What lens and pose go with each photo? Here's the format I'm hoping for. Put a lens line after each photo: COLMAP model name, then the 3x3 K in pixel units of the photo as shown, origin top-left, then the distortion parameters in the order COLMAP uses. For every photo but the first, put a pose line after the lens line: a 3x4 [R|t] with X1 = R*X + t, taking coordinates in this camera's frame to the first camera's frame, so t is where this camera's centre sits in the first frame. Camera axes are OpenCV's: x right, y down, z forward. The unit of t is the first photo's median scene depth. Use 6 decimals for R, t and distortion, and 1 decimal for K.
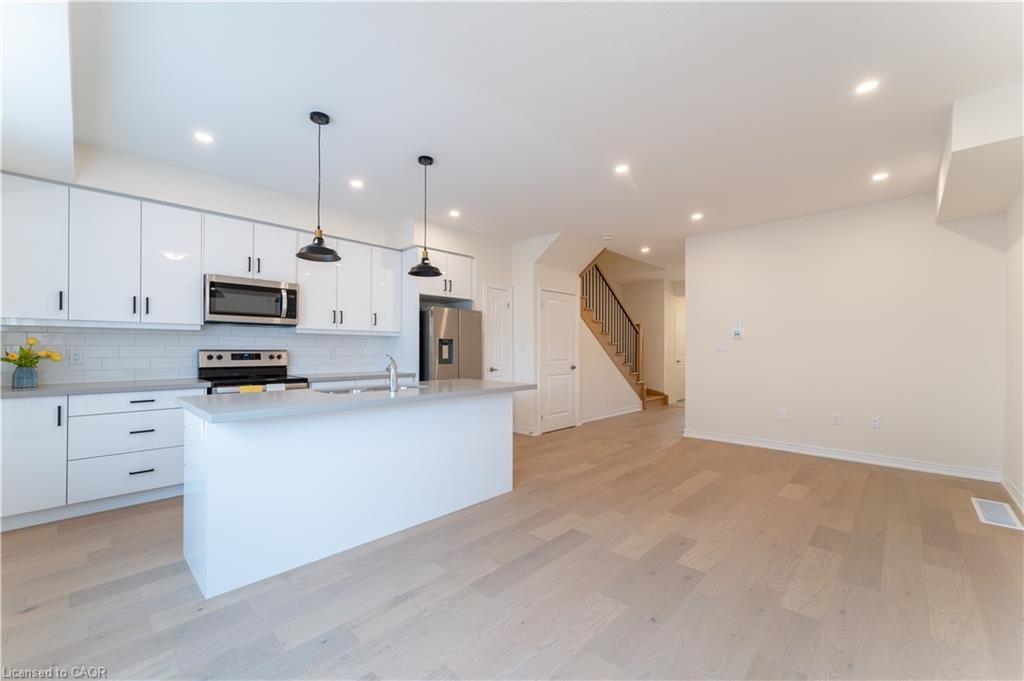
lens RADIAL K [[411.0, 0, 486.1], [0, 411.0, 349.2], [0, 0, 1]] dist [0.002839, -0.000977]
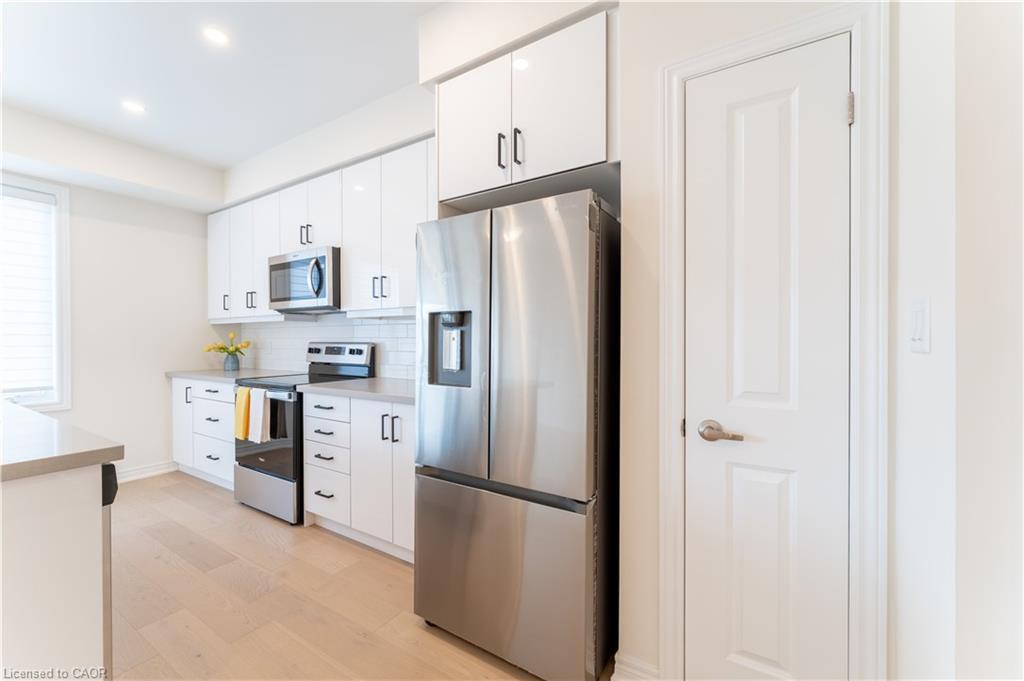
lens RADIAL K [[411.0, 0, 516.2], [0, 411.0, 342.8], [0, 0, 1]] dist [0.002839, -0.000977]
pose [[0.232027, 0.004327, -0.972700, 0.288732], [0.001927, 0.999986, 0.004908, -0.000180], [0.972707, -0.003013, 0.232015, 1.185046]]
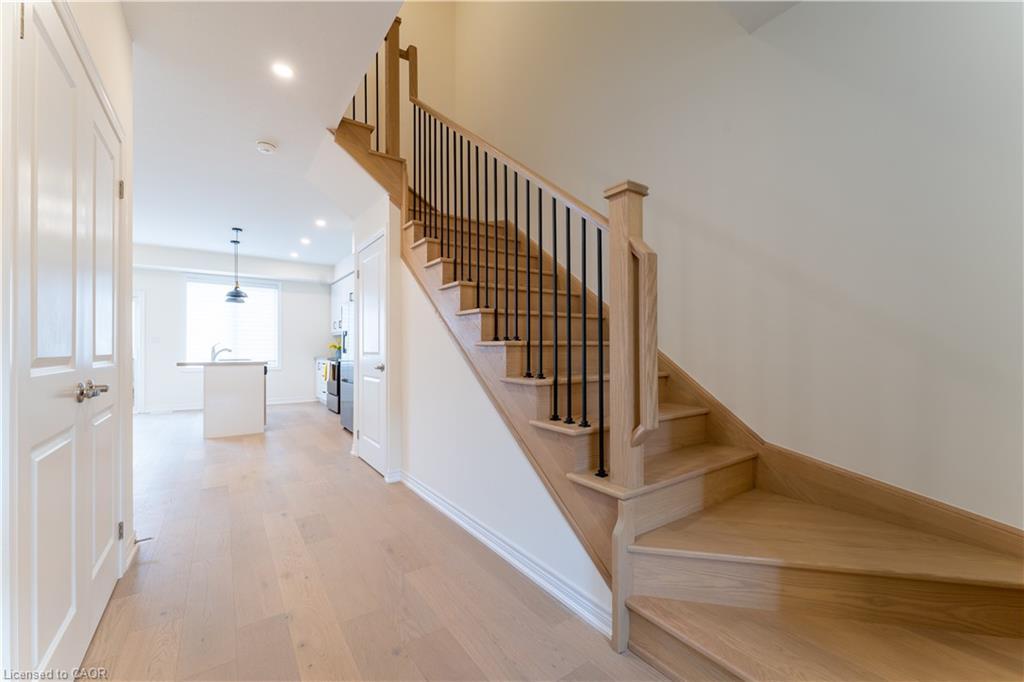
lens RADIAL K [[411.0, 0, 515.3], [0, 411.0, 348.3], [0, 0, 1]] dist [0.002839, -0.000977]
pose [[-0.147359, -0.003134, -0.989078, 1.120164], [0.000174, 0.999995, -0.003195, 0.031971], [0.989083, -0.000642, -0.147357, 1.952377]]
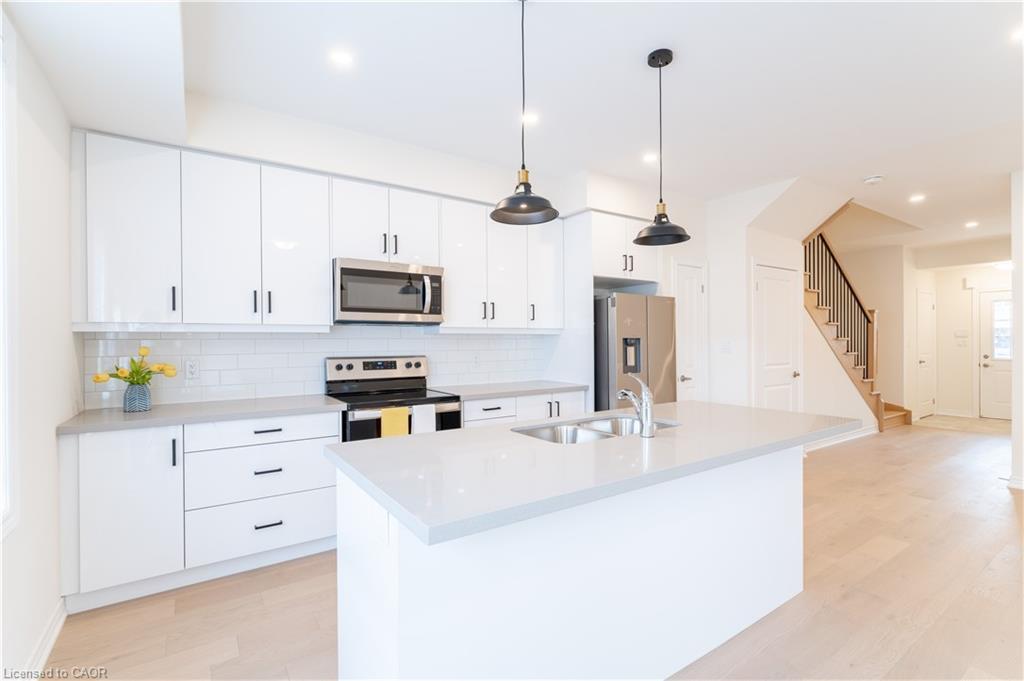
lens RADIAL K [[459.8, 0, 495.1], [0, 459.8, 348.2], [0, 0, 1]] dist [-0.002944, 0.000065]
pose [[0.979791, -0.006602, -0.199913, -0.206703], [0.009191, 0.999885, 0.012025, -0.022722], [0.199811, -0.013620, 0.979740, 0.210191]]
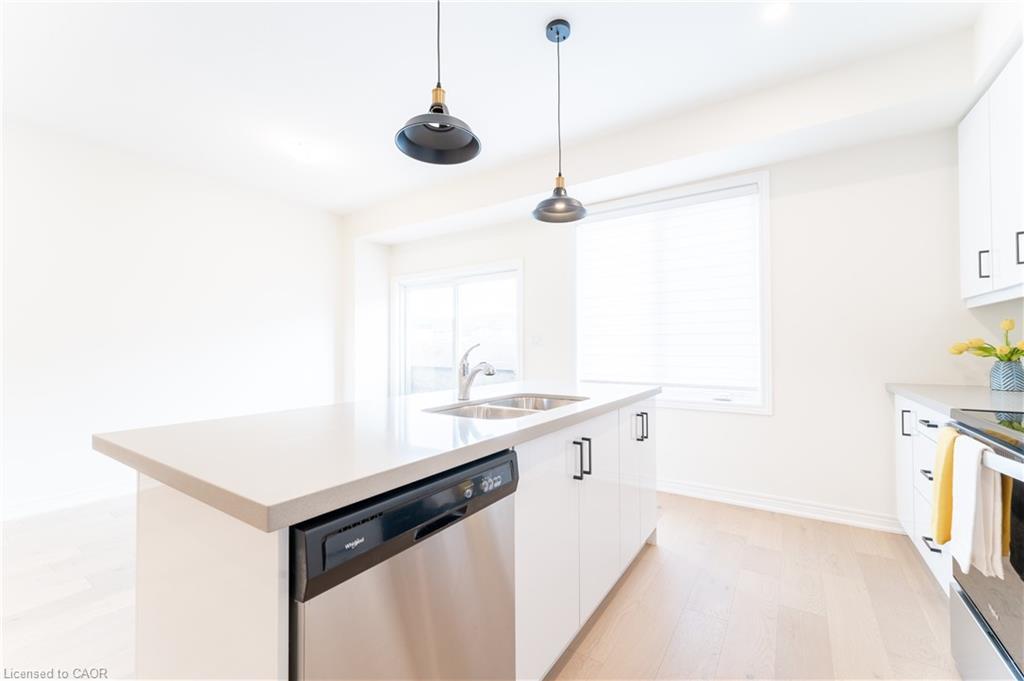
lens RADIAL K [[411.0, 0, 510.5], [0, 411.0, 341.7], [0, 0, 1]] dist [0.002839, -0.000977]
pose [[-0.980927, -0.002006, -0.194364, -0.106088], [0.001302, 0.999857, -0.016886, 0.014903], [0.194370, -0.016817, -0.980784, 1.141560]]
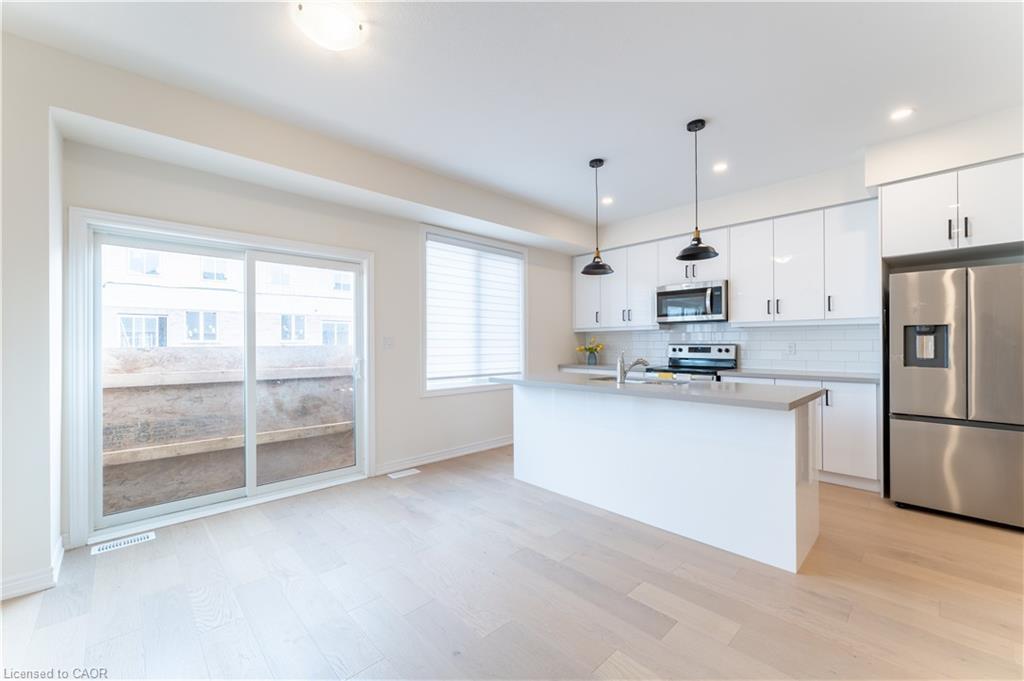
lens RADIAL K [[411.0, 0, 531.9], [0, 411.0, 344.5], [0, 0, 1]] dist [0.002839, -0.000977]
pose [[0.008194, 0.000529, -0.999966, 0.587460], [0.004424, 0.999990, 0.000565, 0.000635], [0.999957, -0.004429, 0.008191, 0.529026]]
